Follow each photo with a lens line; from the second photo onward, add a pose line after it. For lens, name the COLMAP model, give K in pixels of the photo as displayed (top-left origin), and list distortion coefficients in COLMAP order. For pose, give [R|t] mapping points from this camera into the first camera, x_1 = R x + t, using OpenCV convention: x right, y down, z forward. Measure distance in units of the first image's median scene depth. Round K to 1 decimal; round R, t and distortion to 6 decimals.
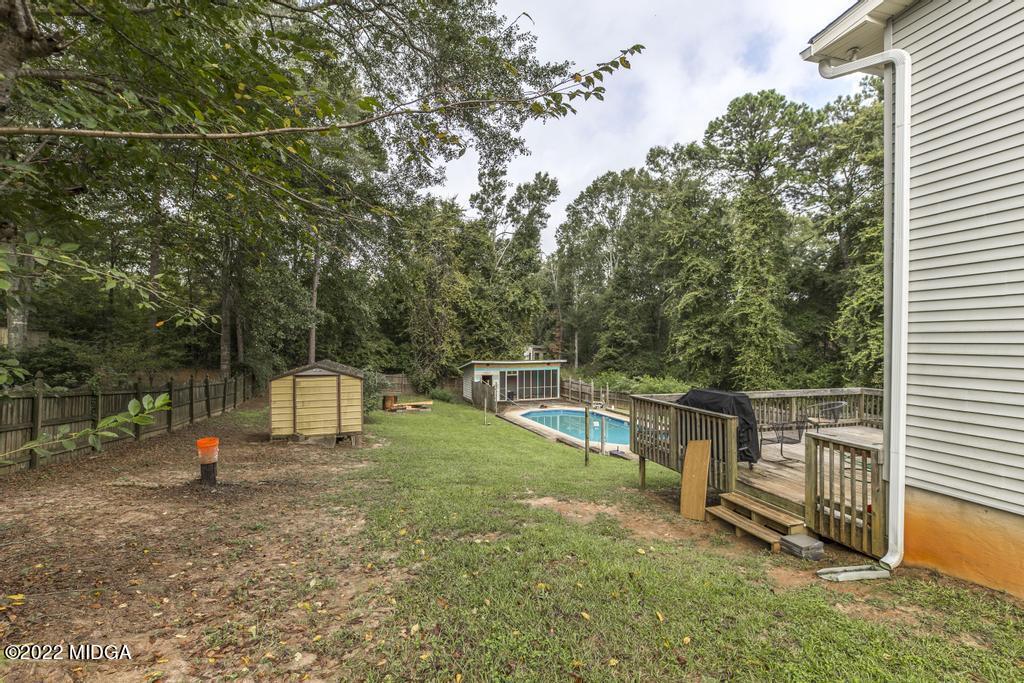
lens RADIAL K [[467.4, 0, 506.9], [0, 467.4, 341.6], [0, 0, 1]] dist [0.004729, 0.000063]
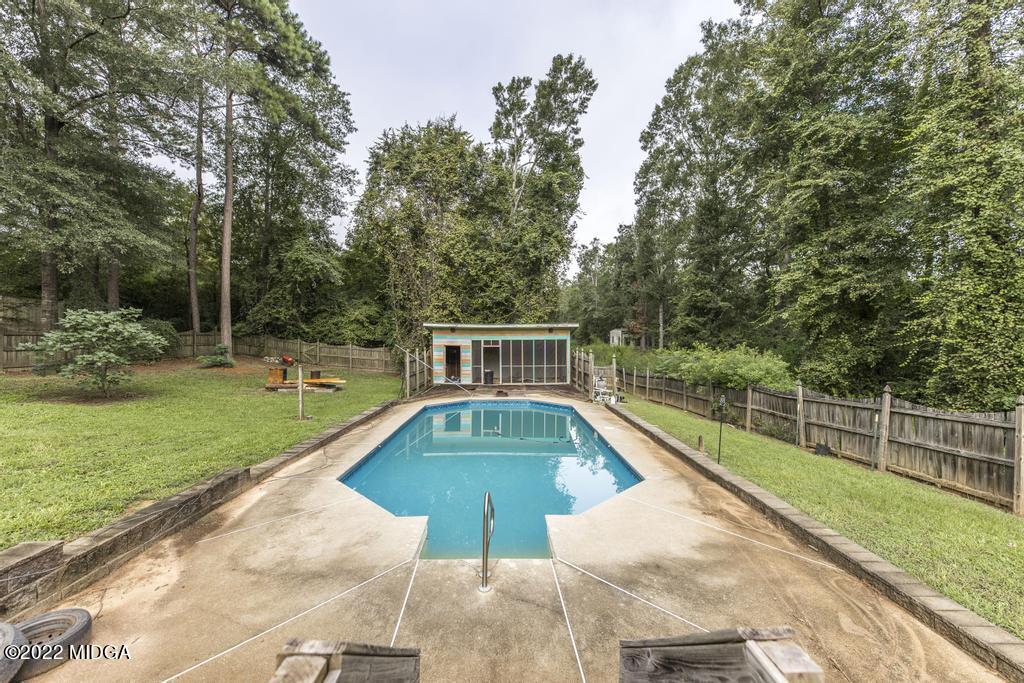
lens RADIAL K [[412.6, 0, 513.0], [0, 412.6, 345.8], [0, 0, 1]] dist [0.000411, 0.000211]
pose [[0.940646, 0.002772, -0.339379, 0.242349], [0.000144, 0.999963, 0.008566, 0.066219], [0.339390, -0.008106, 0.940611, 0.461888]]
